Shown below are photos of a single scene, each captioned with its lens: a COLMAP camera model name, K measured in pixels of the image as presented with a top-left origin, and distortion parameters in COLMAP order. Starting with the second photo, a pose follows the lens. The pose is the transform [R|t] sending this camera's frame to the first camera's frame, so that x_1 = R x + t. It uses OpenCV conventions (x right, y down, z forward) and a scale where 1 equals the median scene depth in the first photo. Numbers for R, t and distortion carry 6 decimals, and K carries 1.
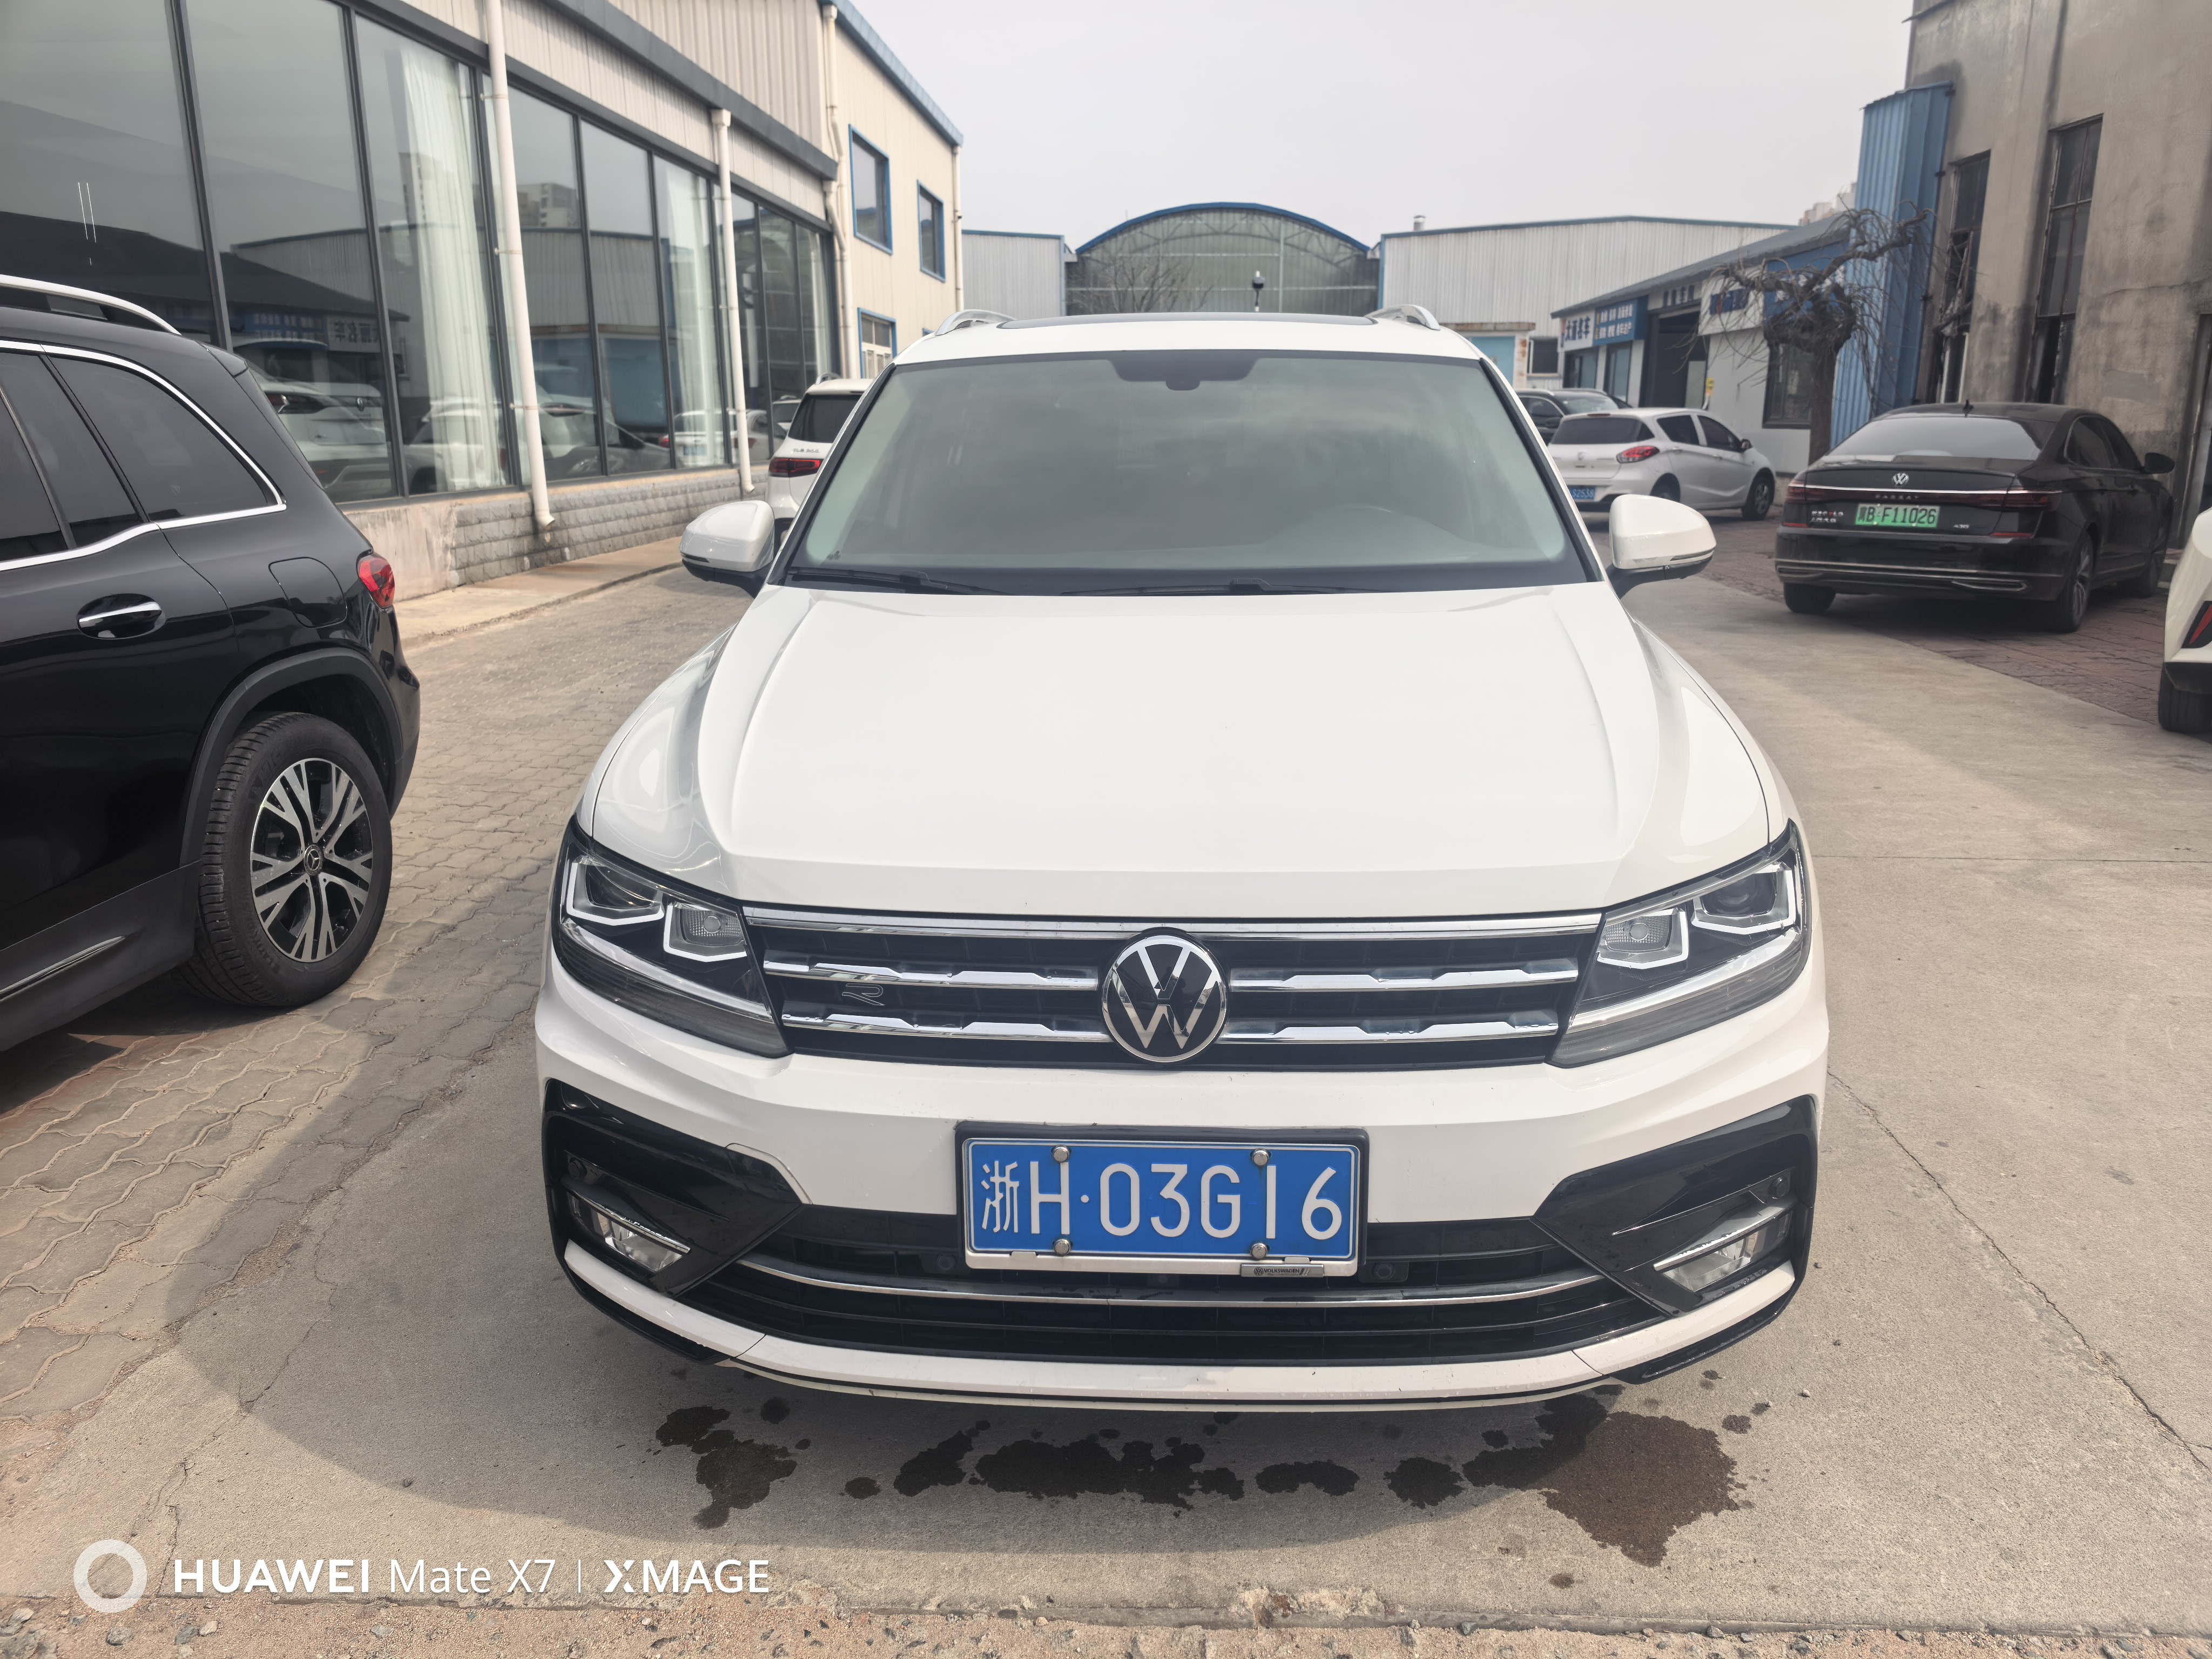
lens RADIAL K [[1559.7, 0, 1118.8], [0, 1559.7, 814.5], [0, 0, 1]] dist [0.029905, -0.032462]
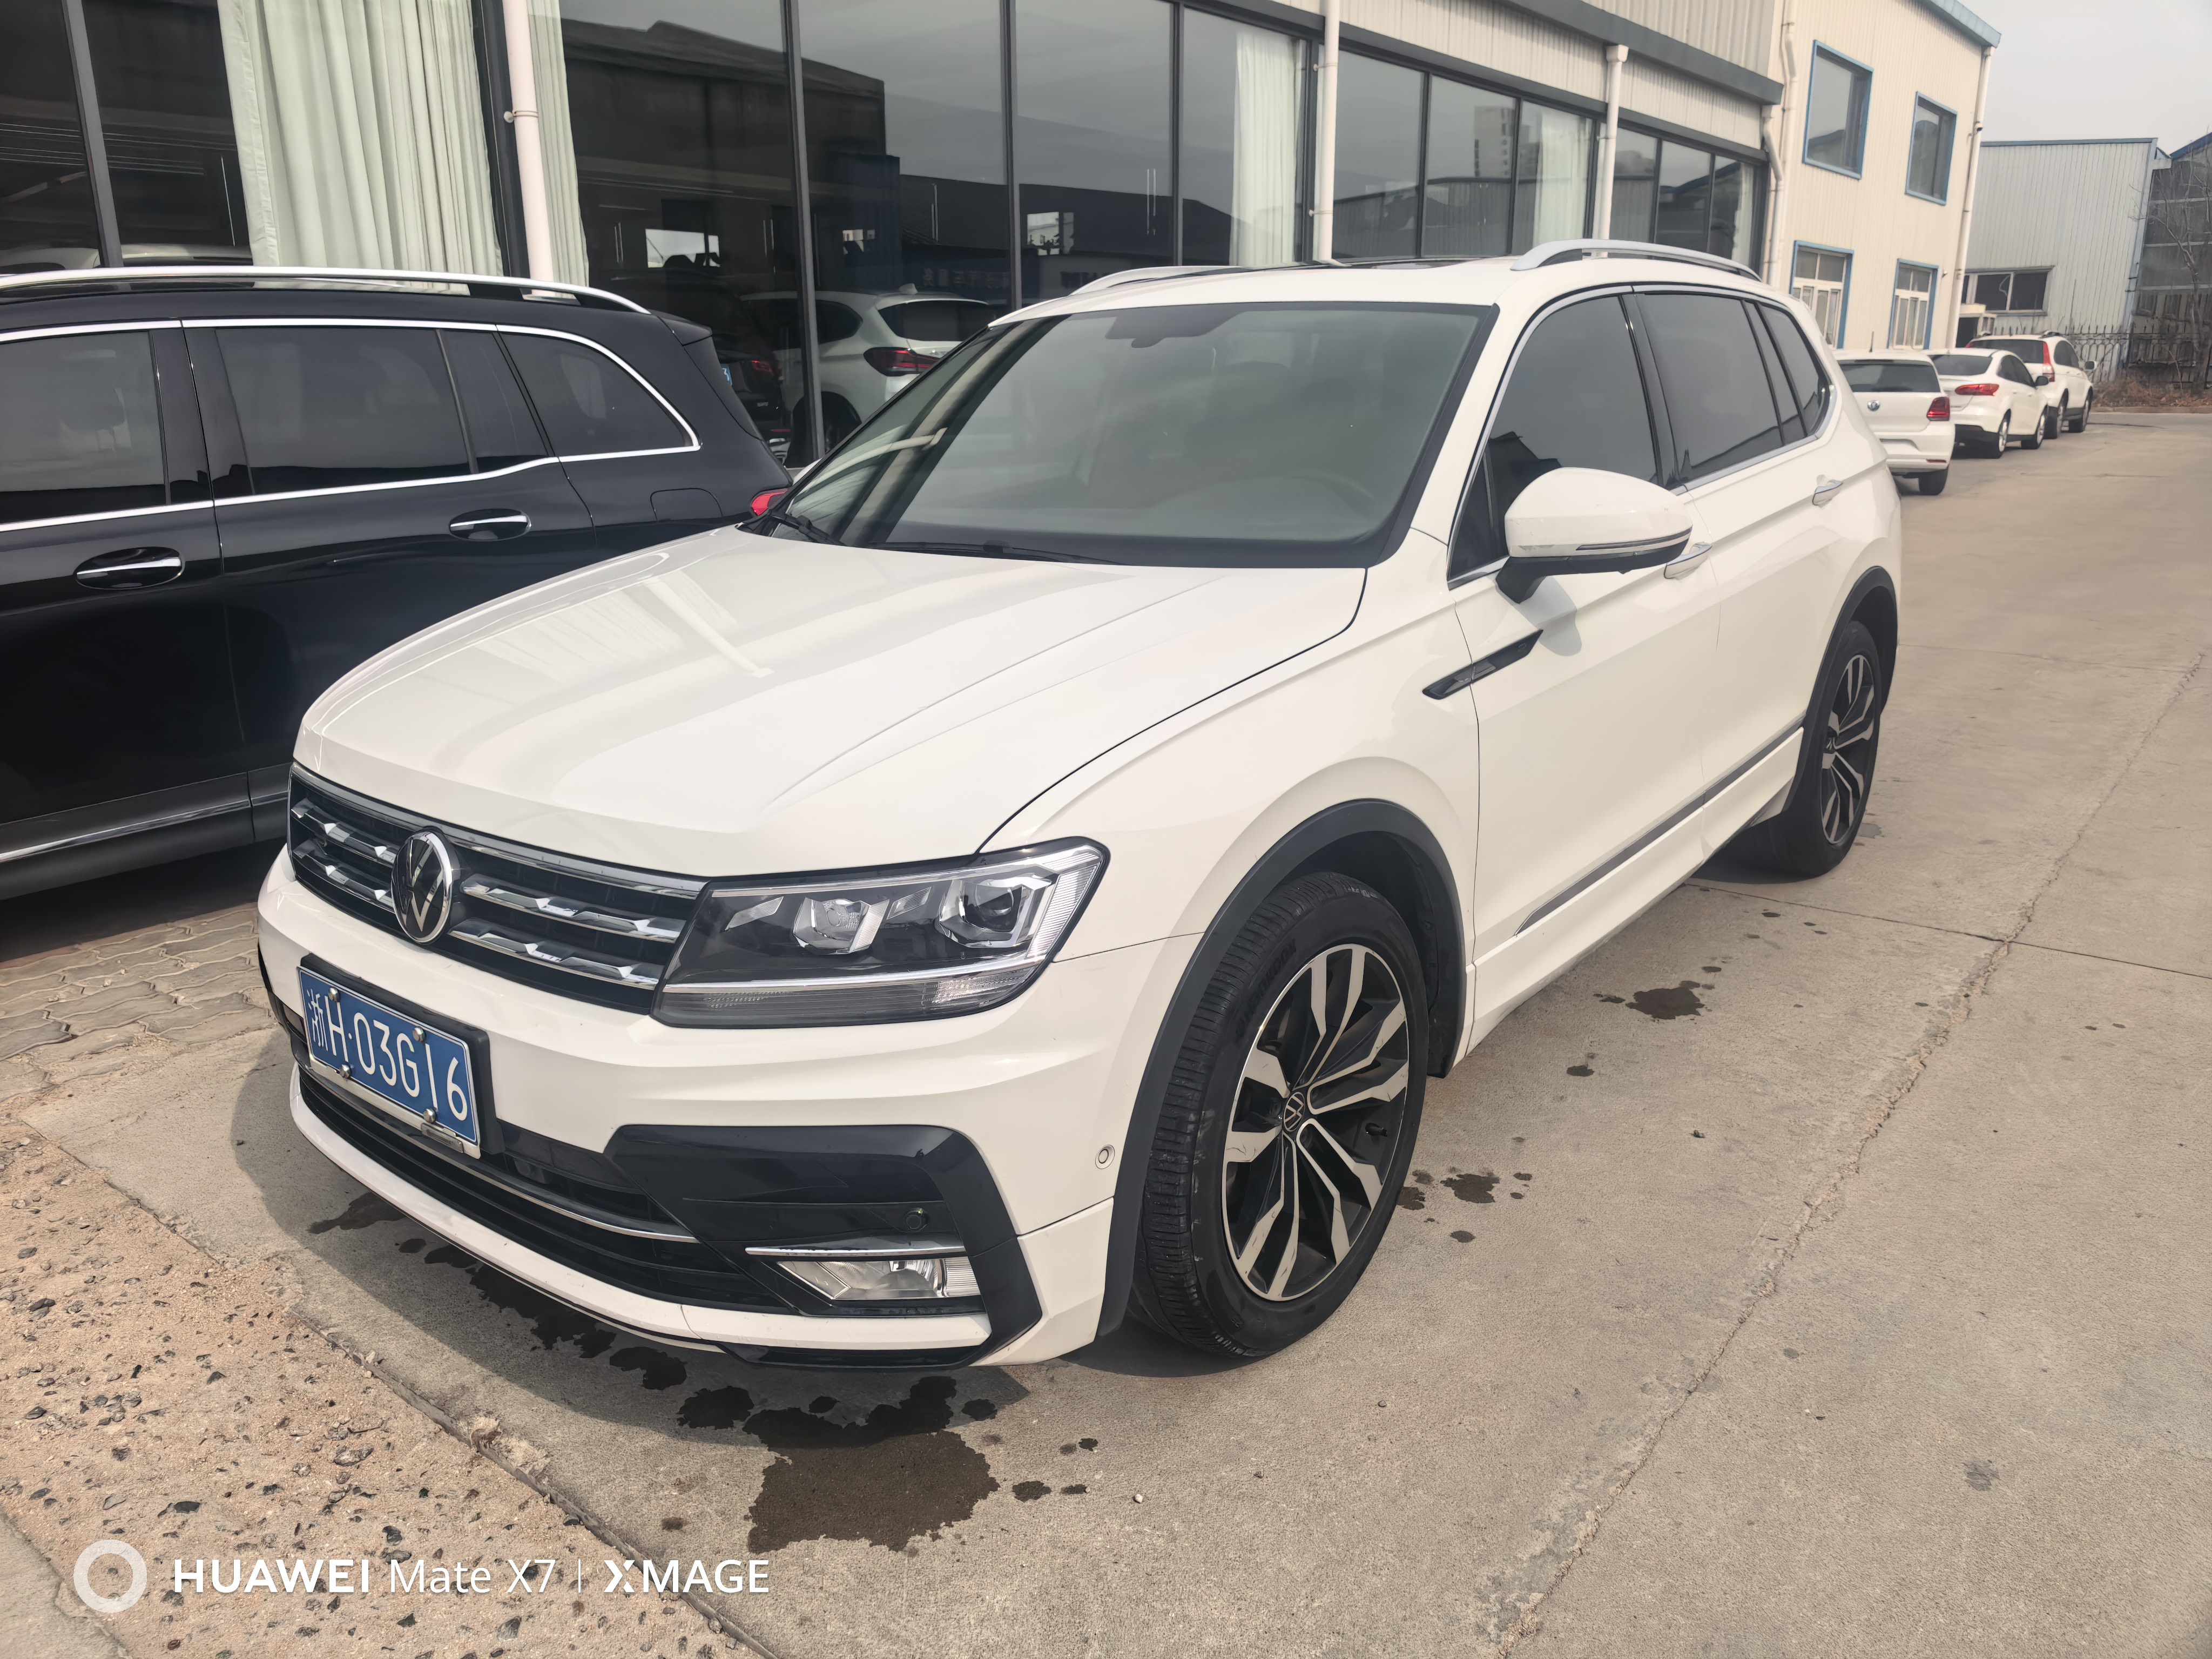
lens RADIAL K [[1559.7, 0, 1118.8], [0, 1559.7, 814.5], [0, 0, 1]] dist [0.029905, -0.032462]
pose [[0.807966, 0.155517, -0.568335, 0.483652], [-0.137446, 0.987676, 0.074865, -0.041058], [0.572974, 0.017627, 0.819384, 0.149112]]
